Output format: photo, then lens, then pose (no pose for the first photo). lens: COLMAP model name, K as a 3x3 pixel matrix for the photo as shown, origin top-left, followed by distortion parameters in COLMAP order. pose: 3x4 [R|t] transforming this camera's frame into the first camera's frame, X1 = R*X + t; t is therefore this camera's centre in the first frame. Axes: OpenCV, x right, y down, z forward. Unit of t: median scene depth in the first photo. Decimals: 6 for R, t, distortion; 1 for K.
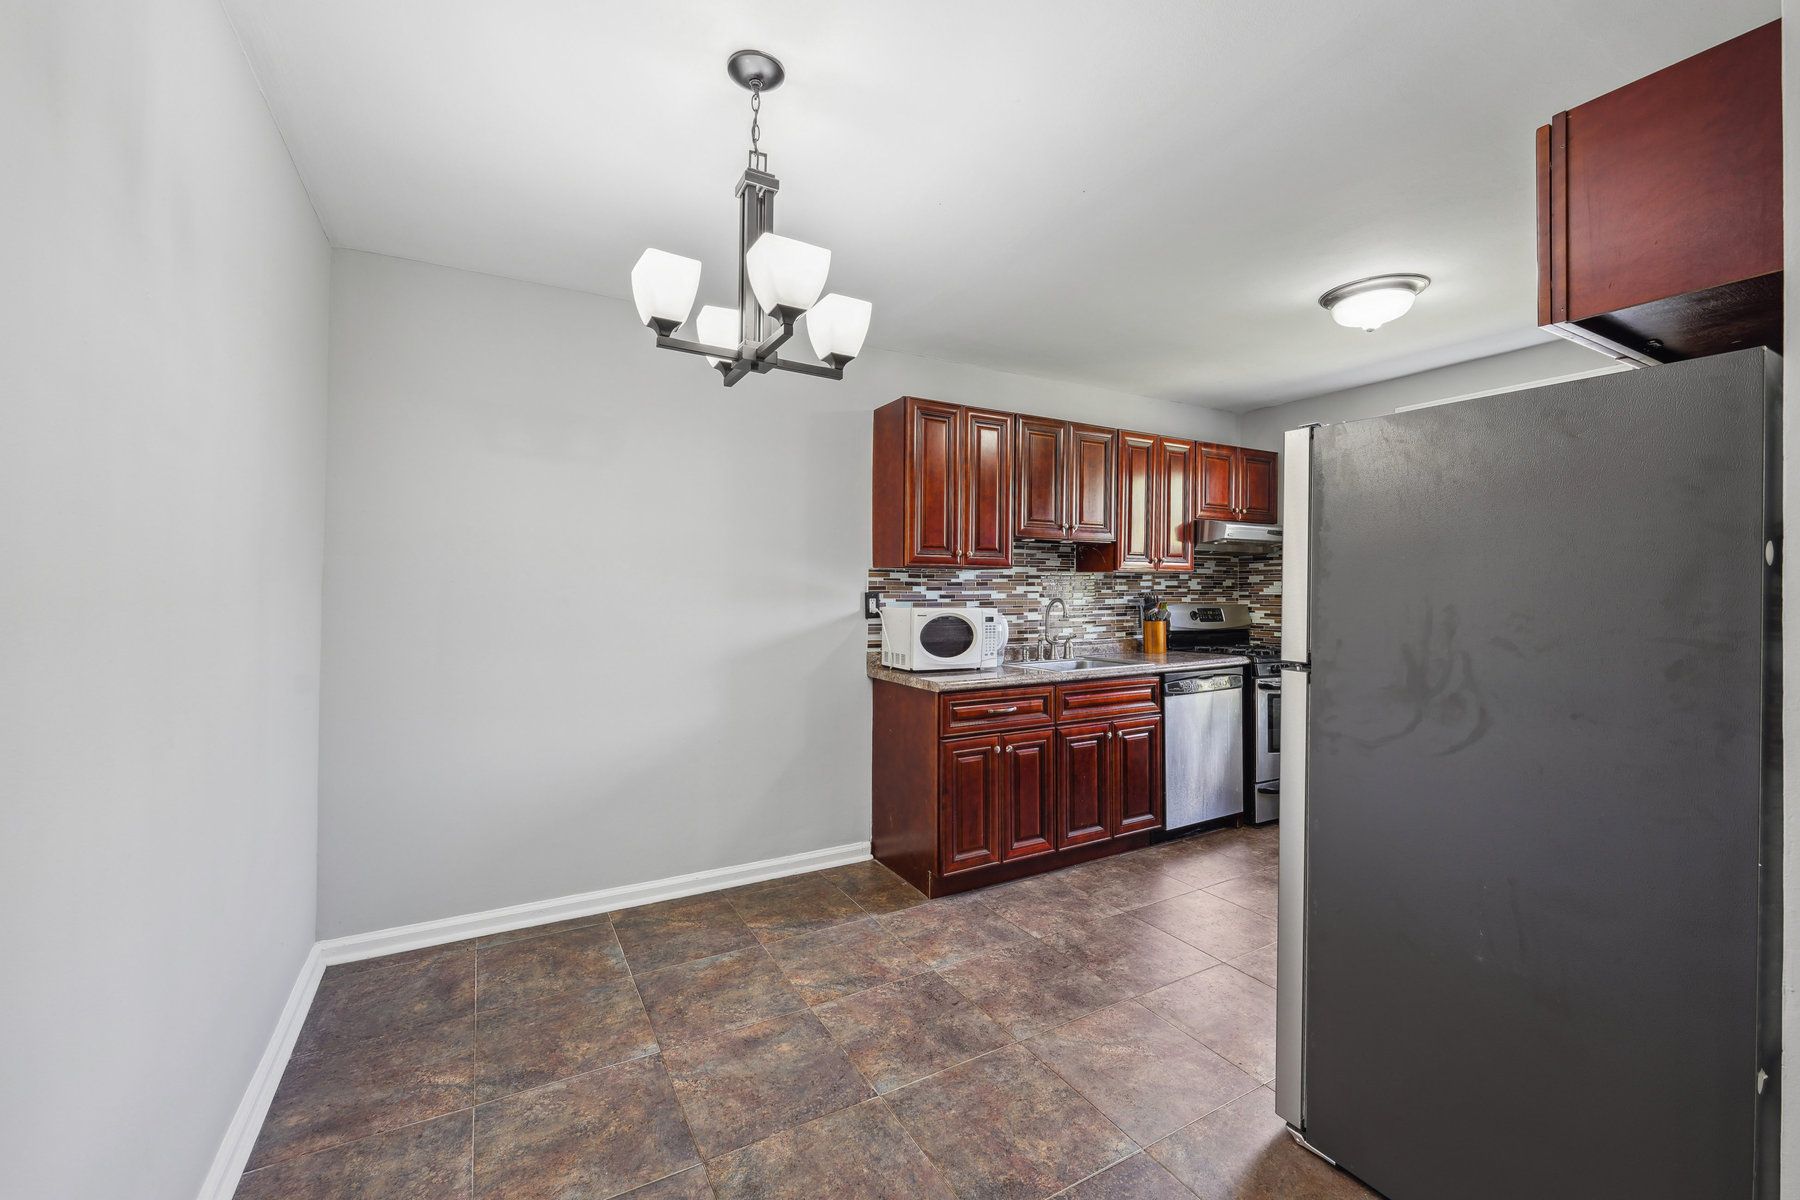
lens RADIAL K [[731.5, 0, 892.7], [0, 731.5, 593.0], [0, 0, 1]] dist [0.010258, 0.000031]
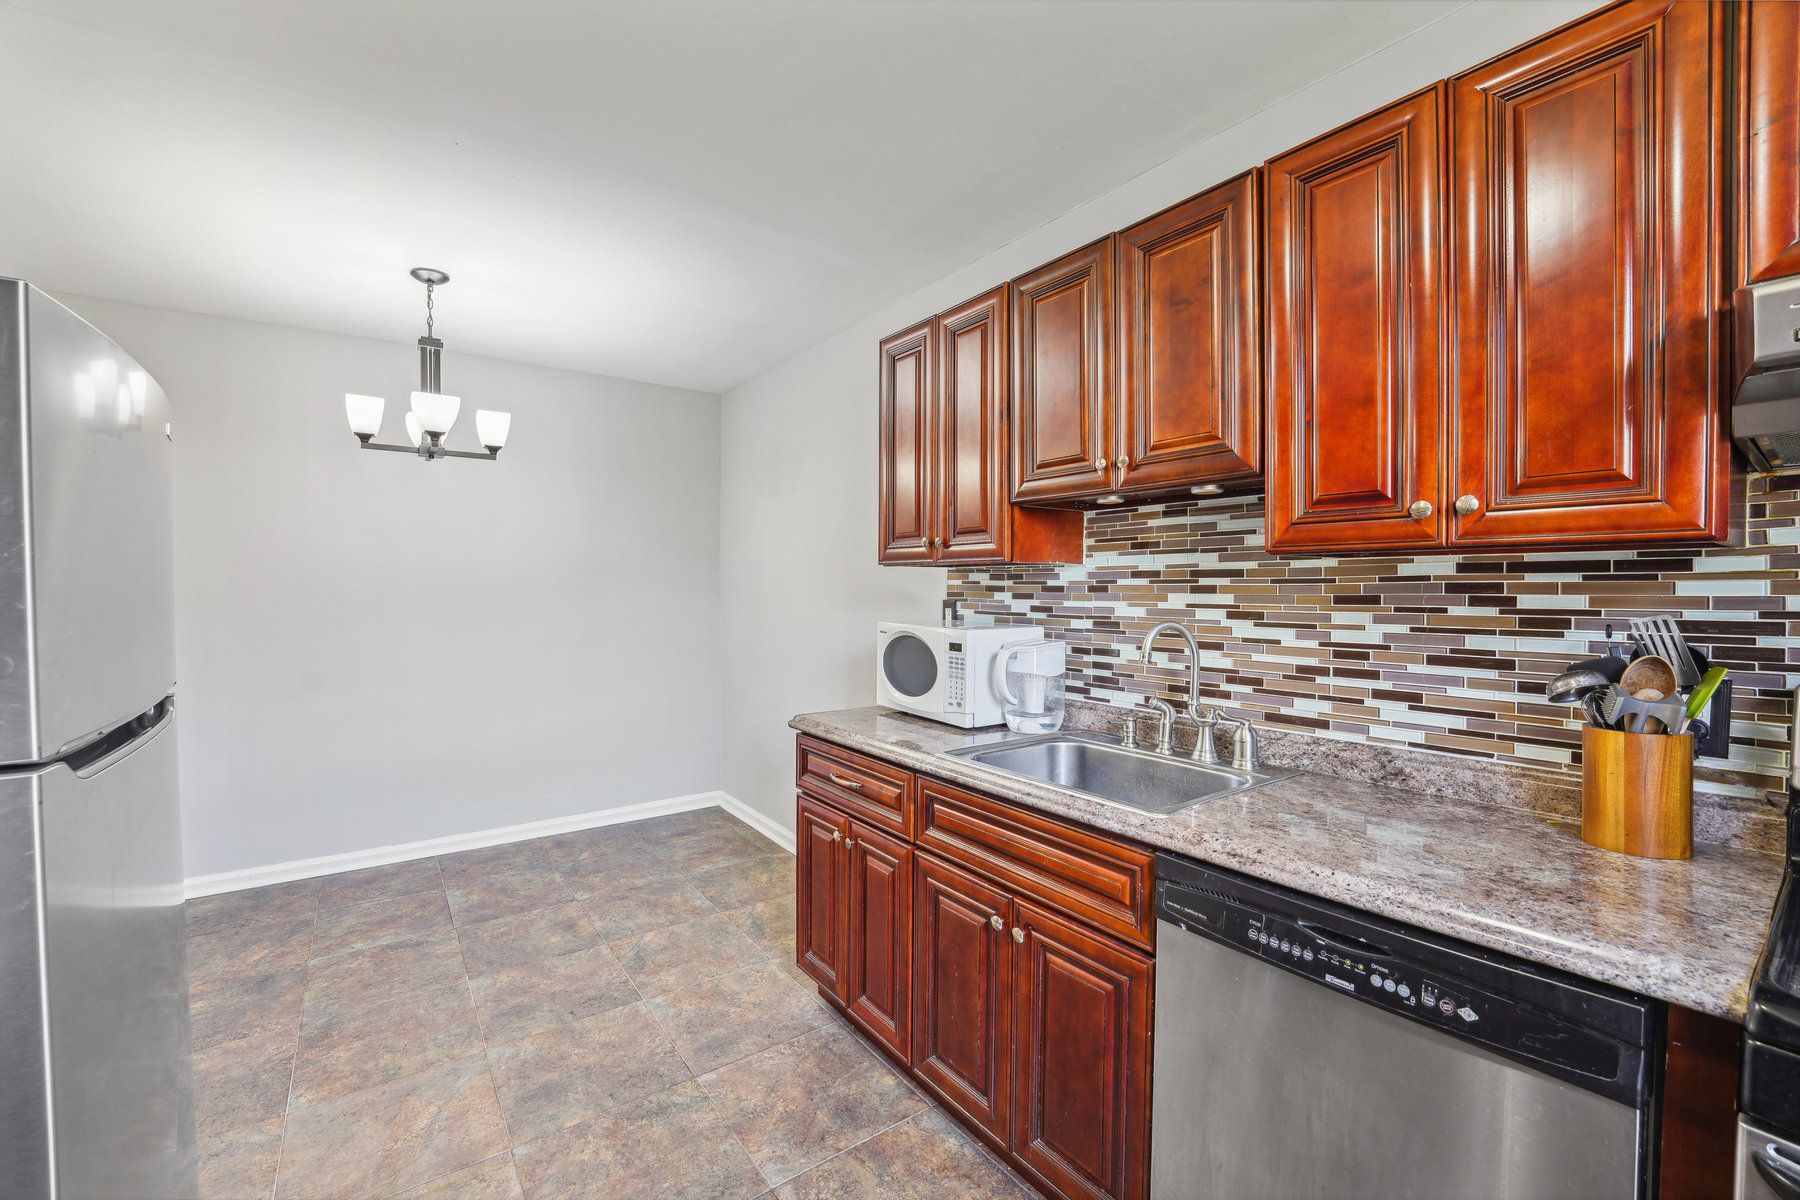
lens RADIAL K [[741.9, 0, 877.1], [0, 741.9, 592.7], [0, 0, 1]] dist [-0.000637, -0.000082]
pose [[0.090773, 0.009082, -0.995830, 0.686549], [-0.005137, 0.999949, 0.008652, -0.013870], [0.995858, 0.004330, 0.090816, 0.806854]]
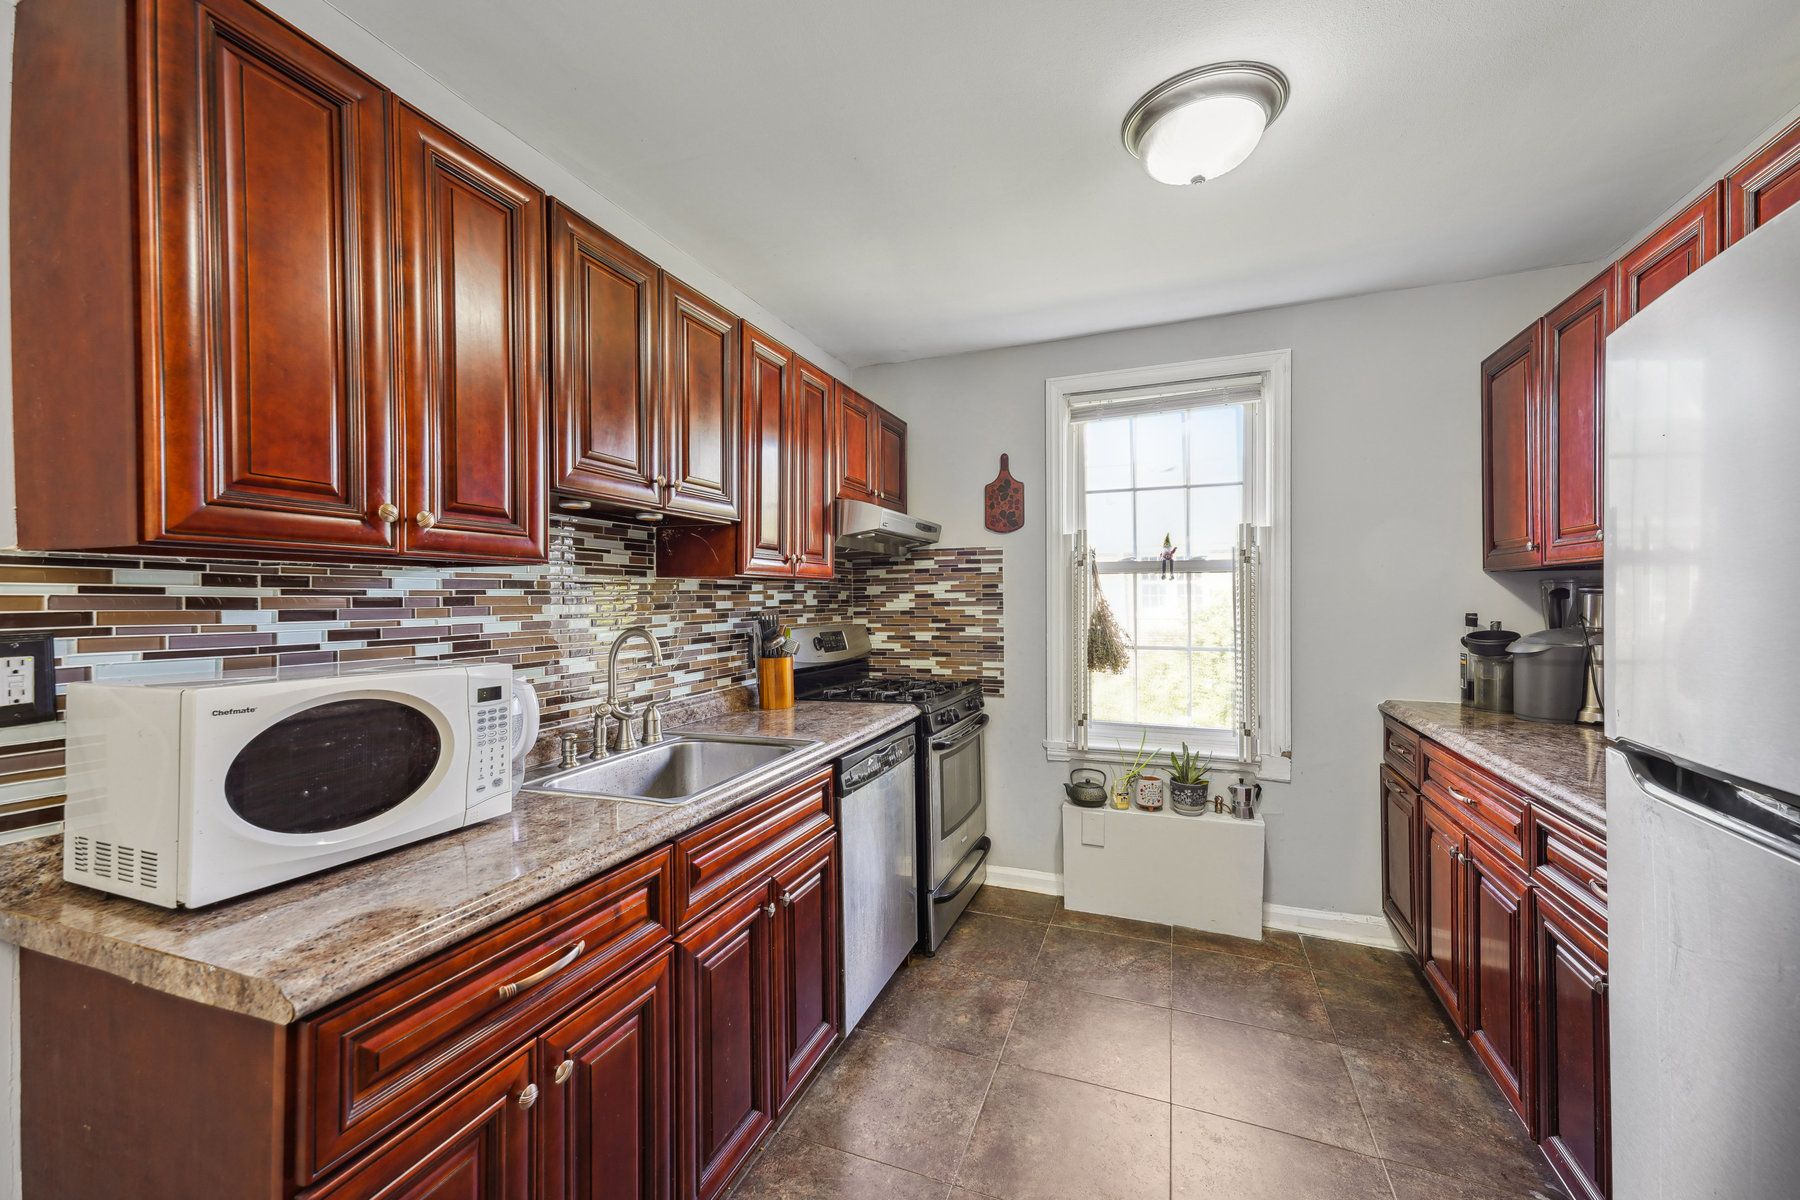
lens RADIAL K [[722.7, 0, 890.7], [0, 722.7, 600.0], [0, 0, 1]] dist [0.030650, 0.000052]
pose [[0.777622, -0.009218, 0.628664, 0.051325], [0.014088, 0.999897, -0.002766, -0.008515], [-0.628574, 0.011007, 0.777672, 0.523434]]
